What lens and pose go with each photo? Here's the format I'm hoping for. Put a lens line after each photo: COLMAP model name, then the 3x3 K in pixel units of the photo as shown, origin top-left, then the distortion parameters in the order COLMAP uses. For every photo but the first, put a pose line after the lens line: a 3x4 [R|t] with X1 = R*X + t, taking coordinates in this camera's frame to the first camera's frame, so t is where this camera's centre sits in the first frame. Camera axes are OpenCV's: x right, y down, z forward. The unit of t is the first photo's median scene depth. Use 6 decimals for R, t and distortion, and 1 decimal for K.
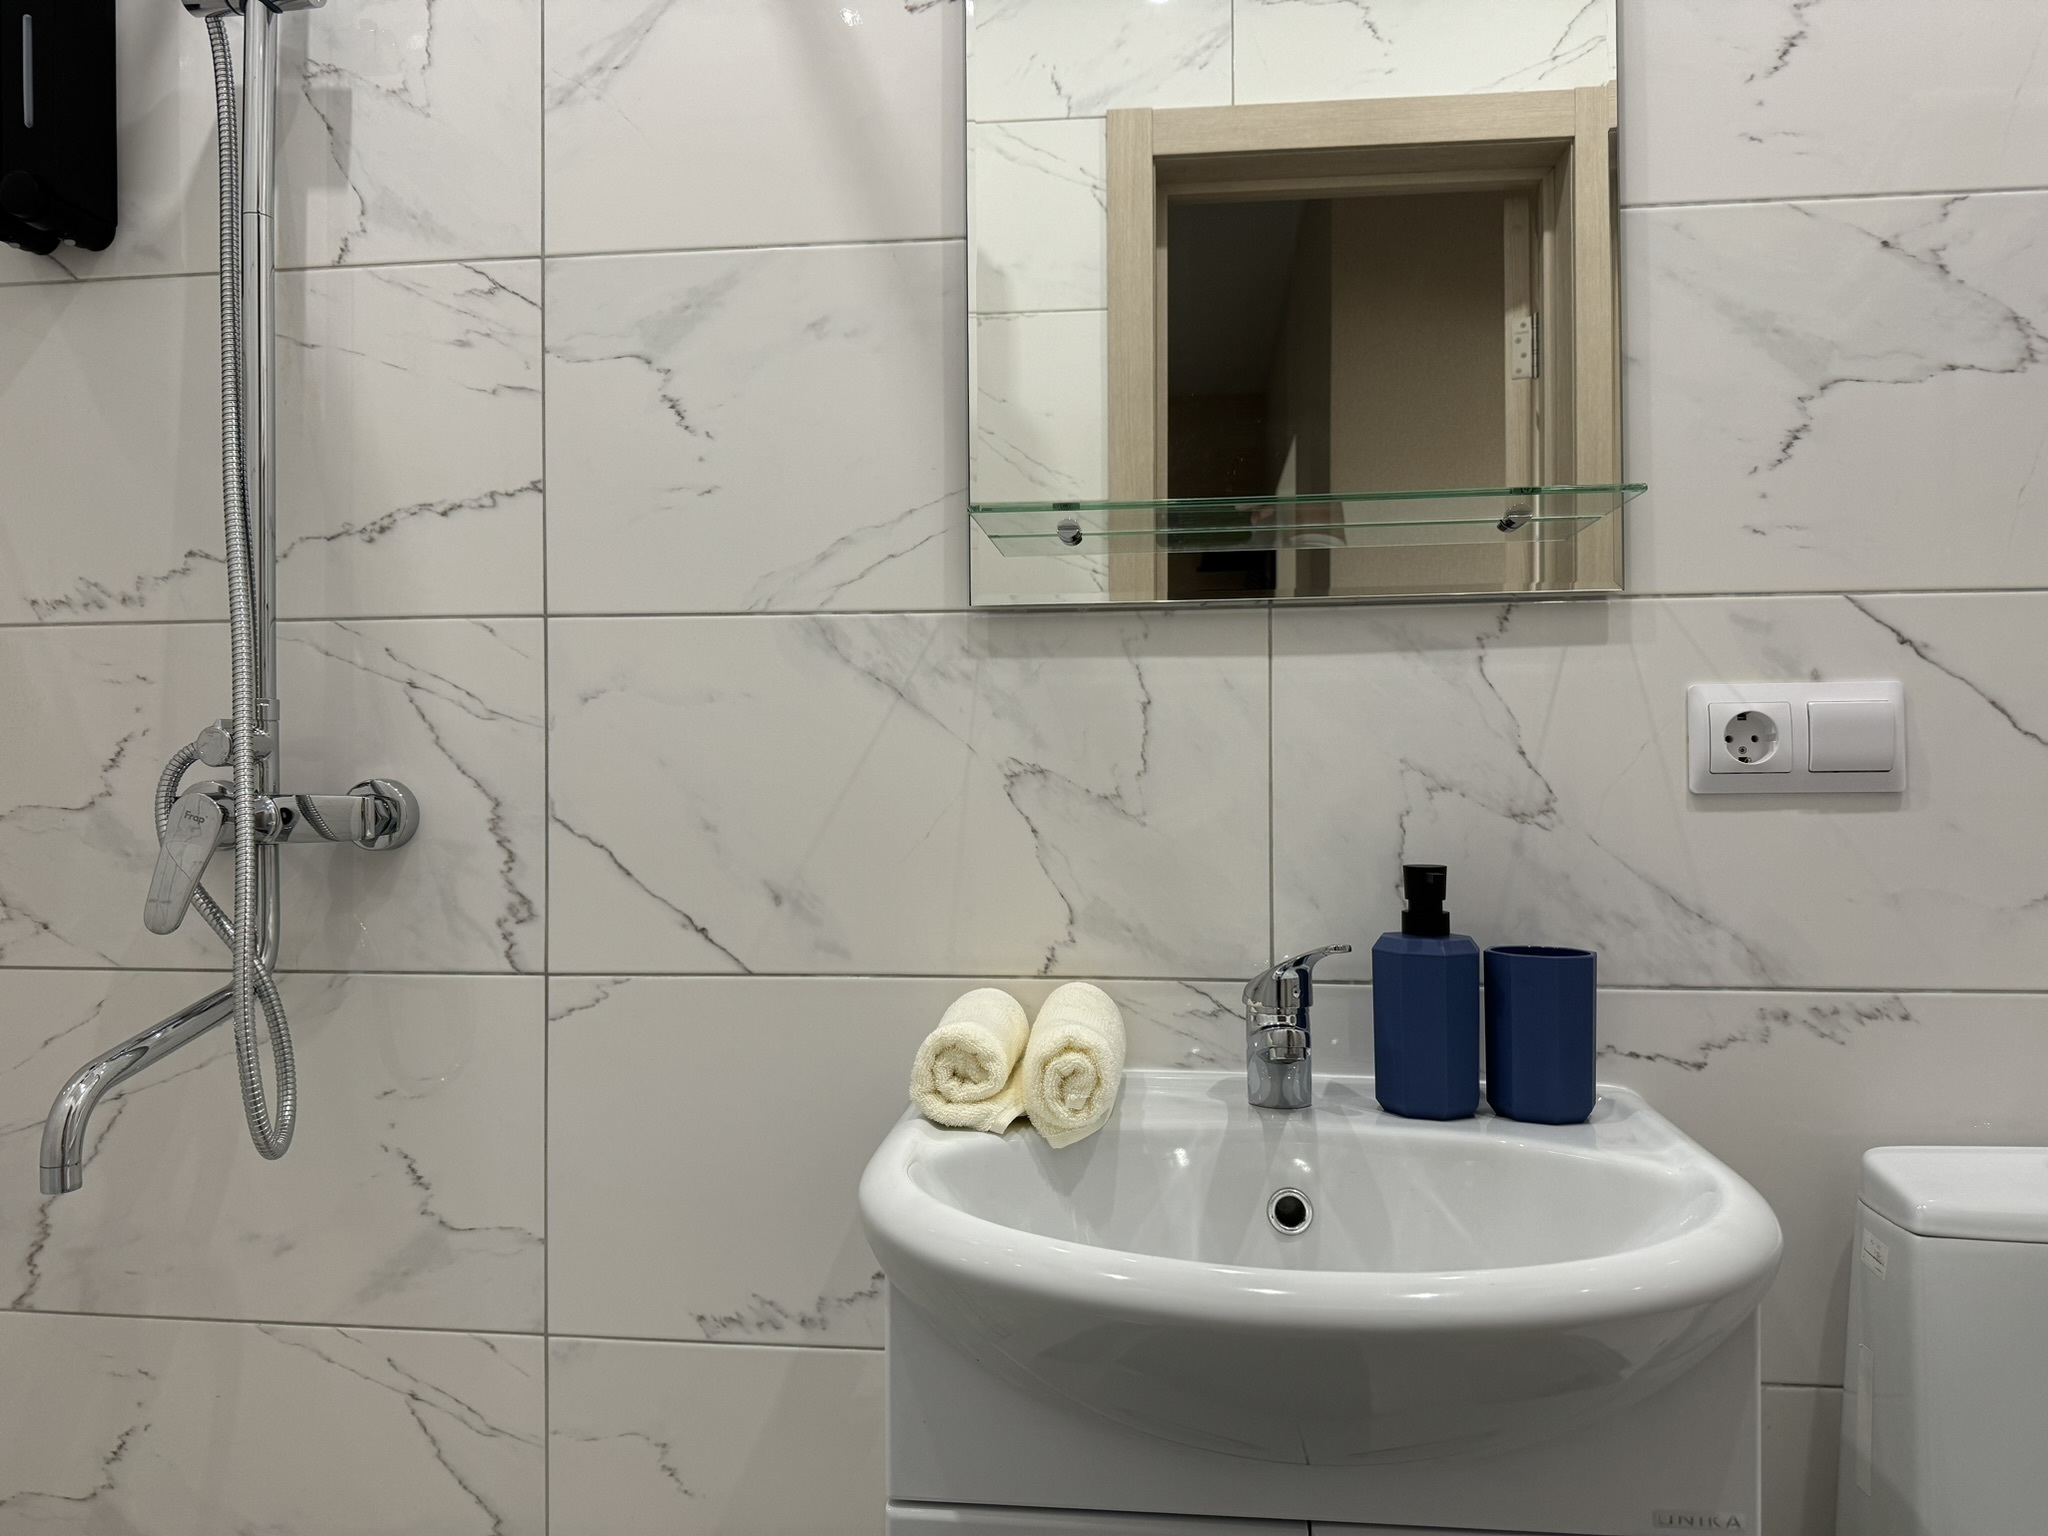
lens RADIAL K [[1438.1, 0, 1018.8], [0, 1438.1, 783.1], [0, 0, 1]] dist [0.042537, -0.057729]
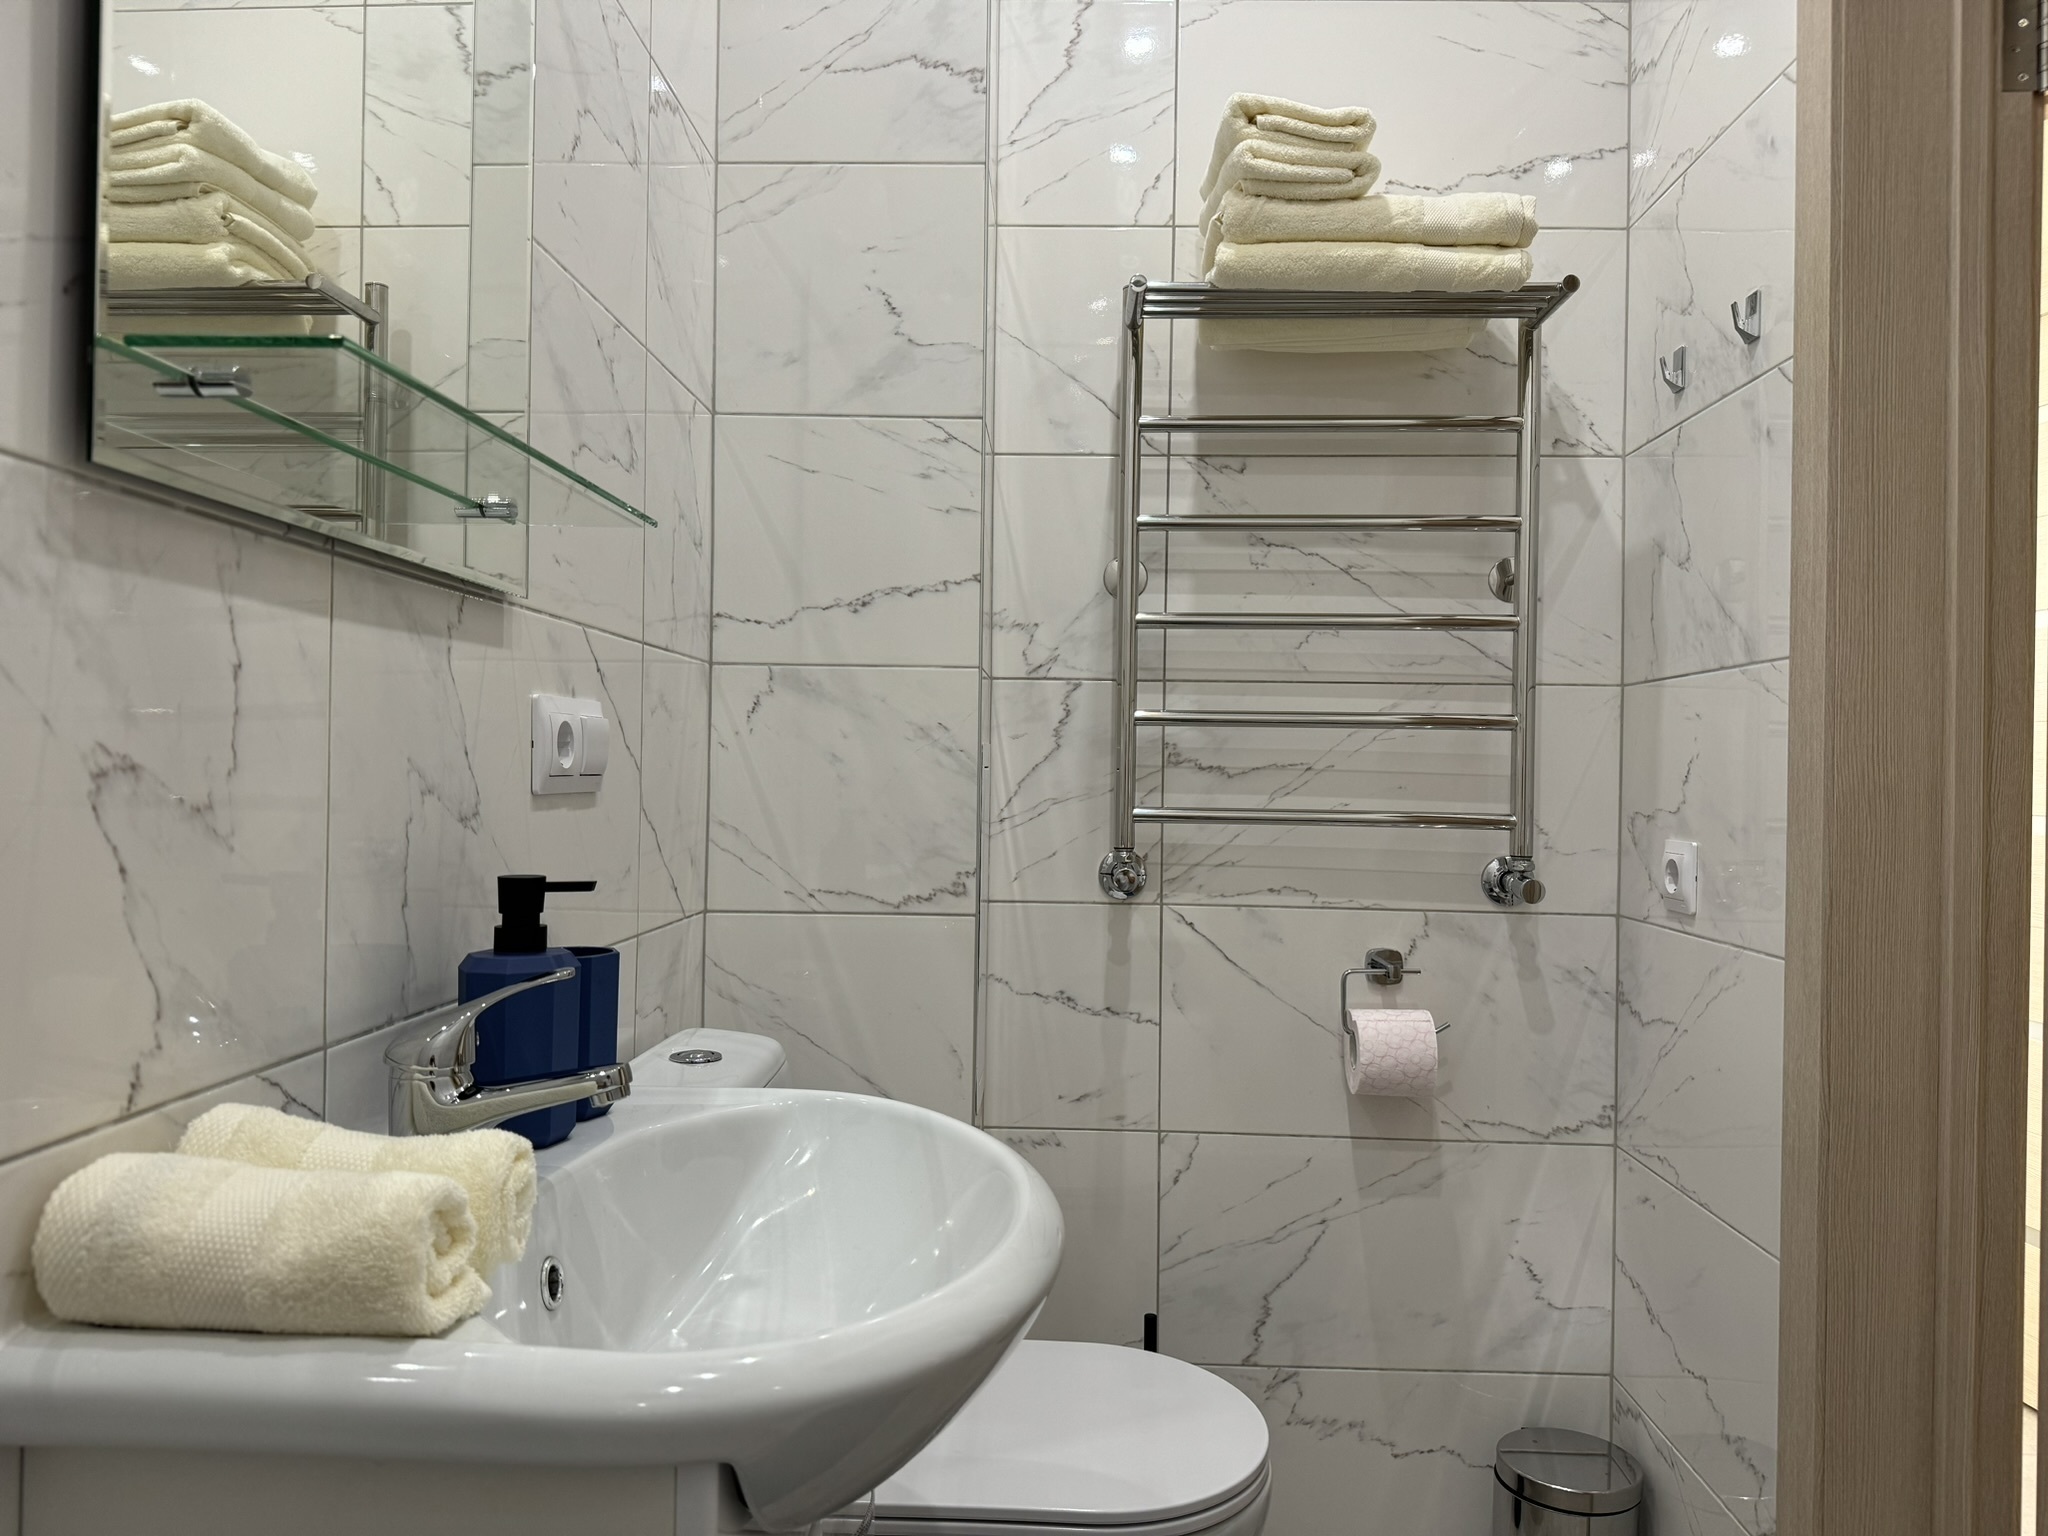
lens RADIAL K [[1438.1, 0, 1019.5], [0, 1438.1, 785.3], [0, 0, 1]] dist [0.042537, -0.057729]
pose [[-0.065920, -0.003753, 0.997818, -0.596306], [-0.001522, 0.999992, 0.003660, -0.003601], [-0.997824, -0.001277, -0.065925, 0.675319]]
